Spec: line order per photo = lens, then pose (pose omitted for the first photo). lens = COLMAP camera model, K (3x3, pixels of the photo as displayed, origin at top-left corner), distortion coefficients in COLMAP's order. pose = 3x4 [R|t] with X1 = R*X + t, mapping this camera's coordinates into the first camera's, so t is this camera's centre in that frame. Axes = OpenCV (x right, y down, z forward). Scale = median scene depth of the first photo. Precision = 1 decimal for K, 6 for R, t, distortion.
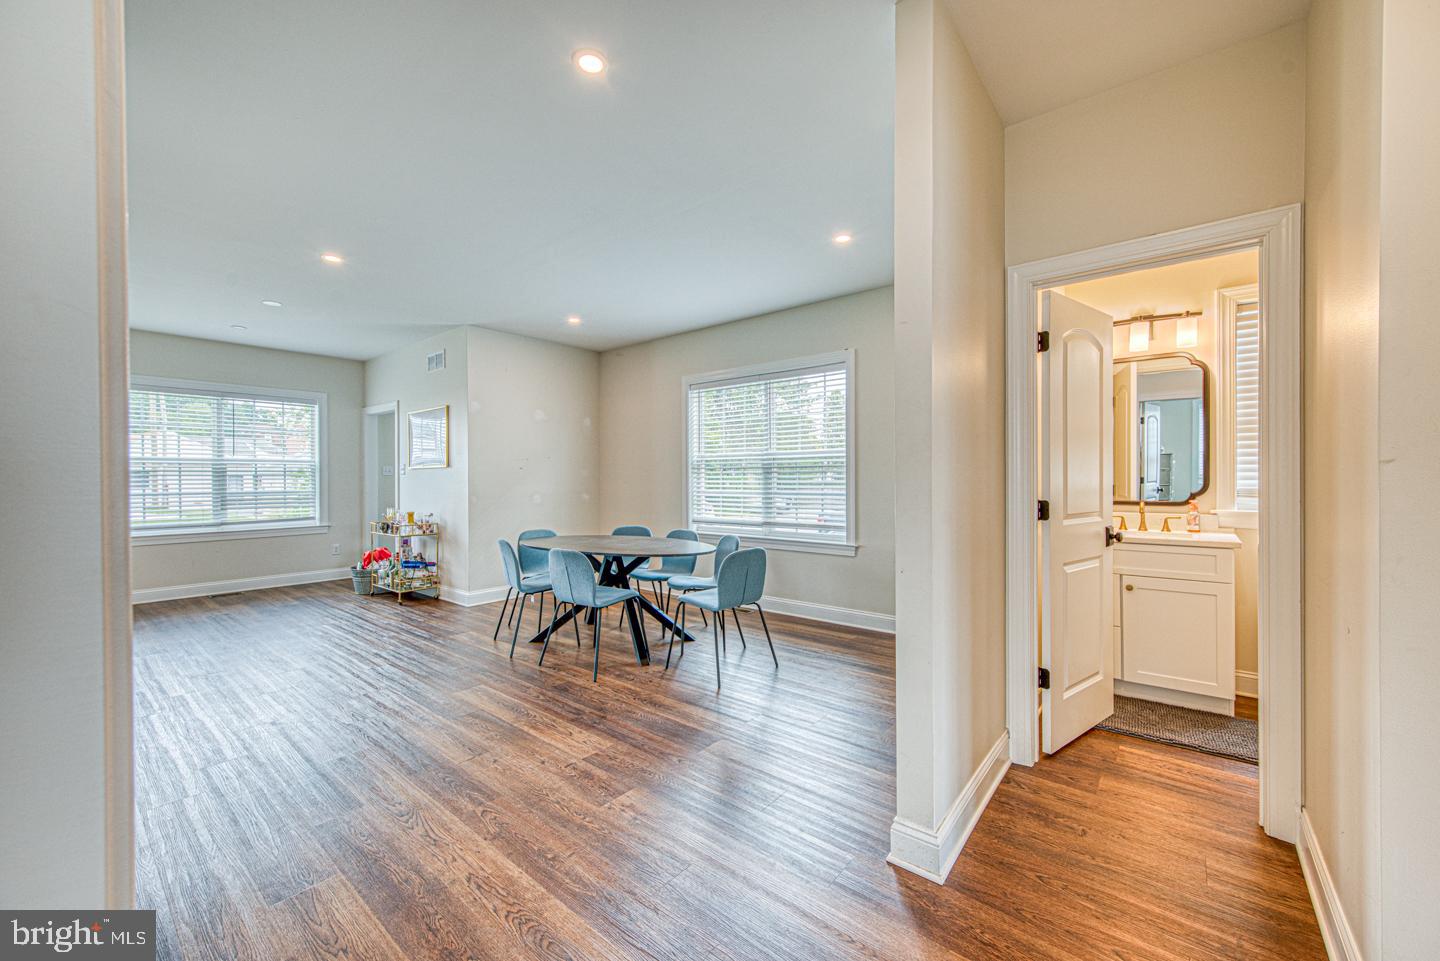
lens RADIAL K [[548.6, 0, 733.1], [0, 548.6, 480.1], [0, 0, 1]] dist [0.002261, -0.000040]
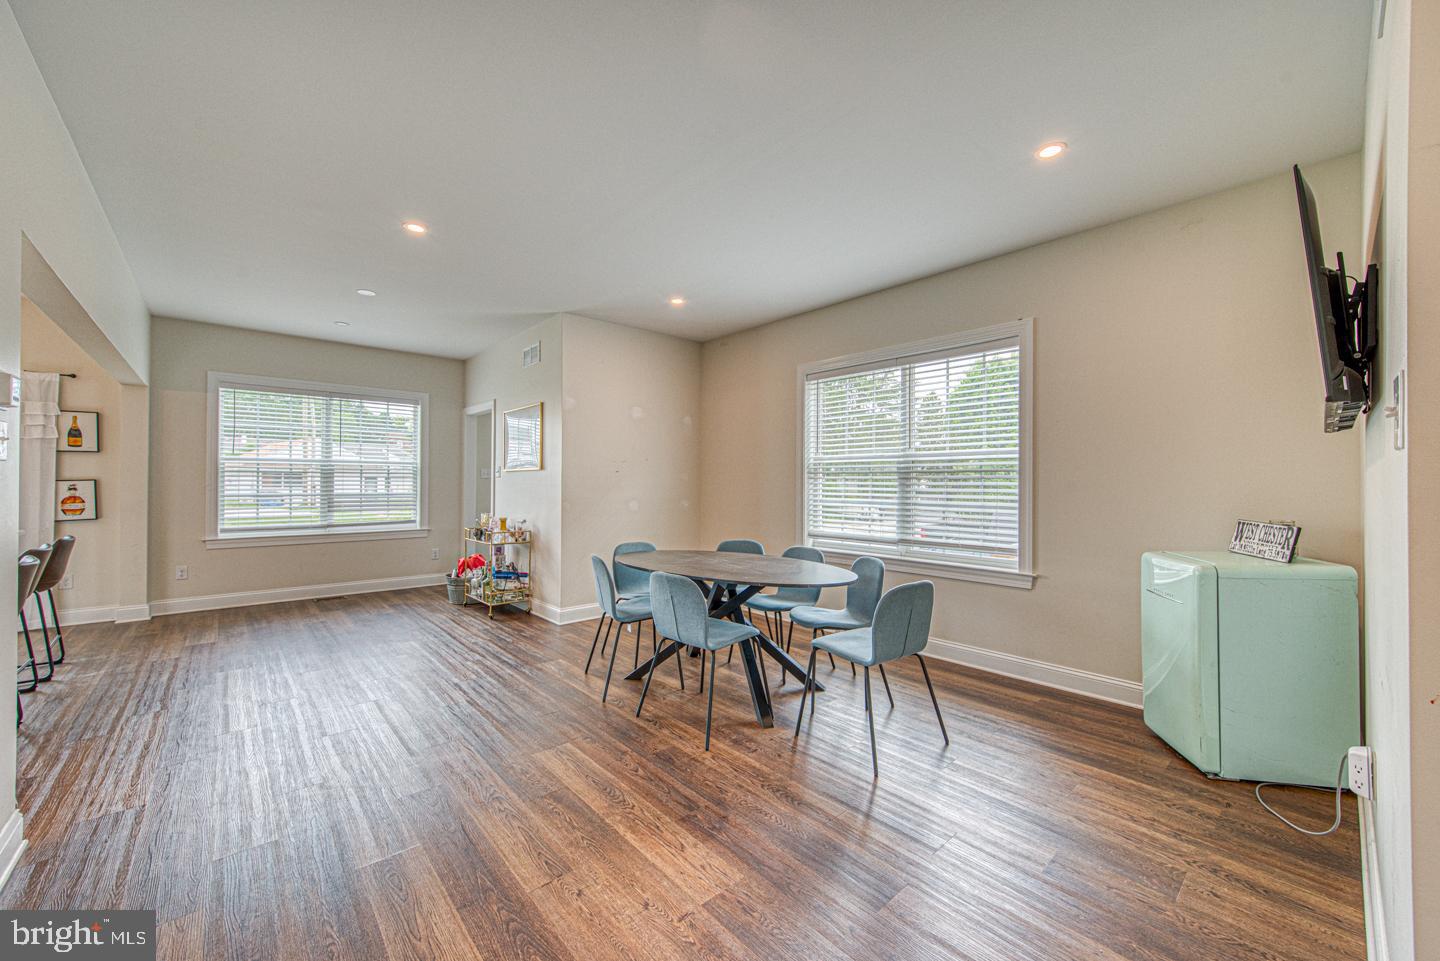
lens RADIAL K [[546.1, 0, 722.0], [0, 546.1, 481.0], [0, 0, 1]] dist [0.002968, -0.000109]
pose [[0.984360, 0.008932, -0.175944, -0.077922], [-0.010358, 0.999921, -0.007188, -0.001657], [0.175866, 0.008898, 0.984374, 0.194029]]
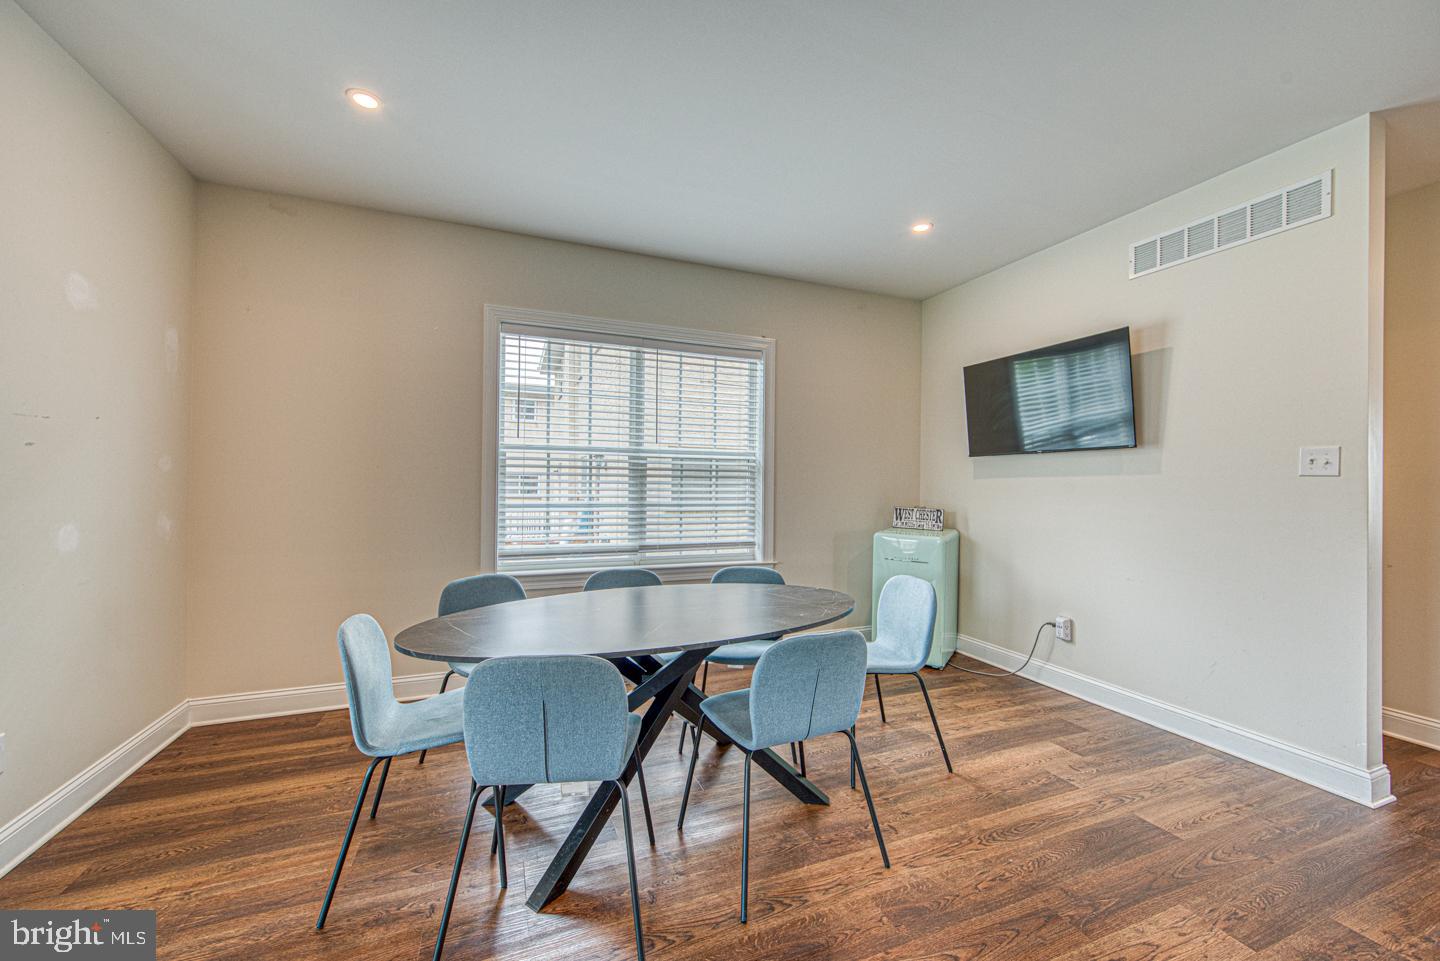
lens RADIAL K [[557.0, 0, 718.3], [0, 557.0, 479.6], [0, 0, 1]] dist [0.005976, -0.000400]
pose [[0.501553, 0.017955, 0.864941, -0.628614], [-0.008259, 0.999838, -0.015966, 0.001315], [-0.865088, 0.000864, 0.501620, 0.675019]]
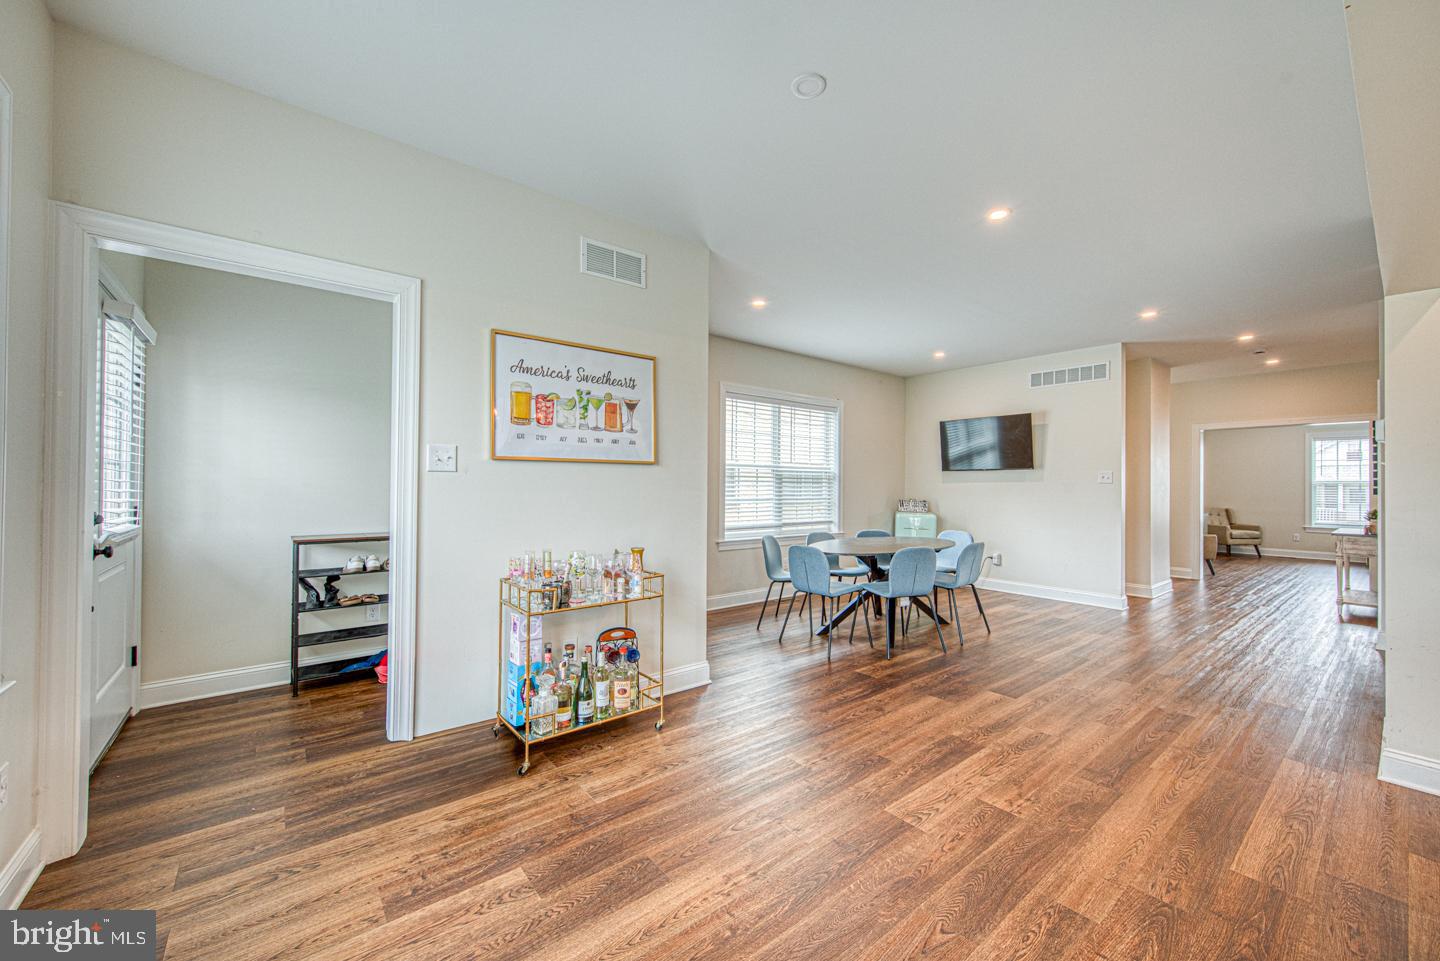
lens RADIAL K [[546.1, 0, 722.0], [0, 546.1, 481.0], [0, 0, 1]] dist [0.002968, -0.000109]
pose [[0.239940, 0.015811, 0.970659, -1.368164], [-0.005247, 0.999874, -0.014990, 0.002694], [-0.970774, -0.001496, 0.239992, 1.025181]]
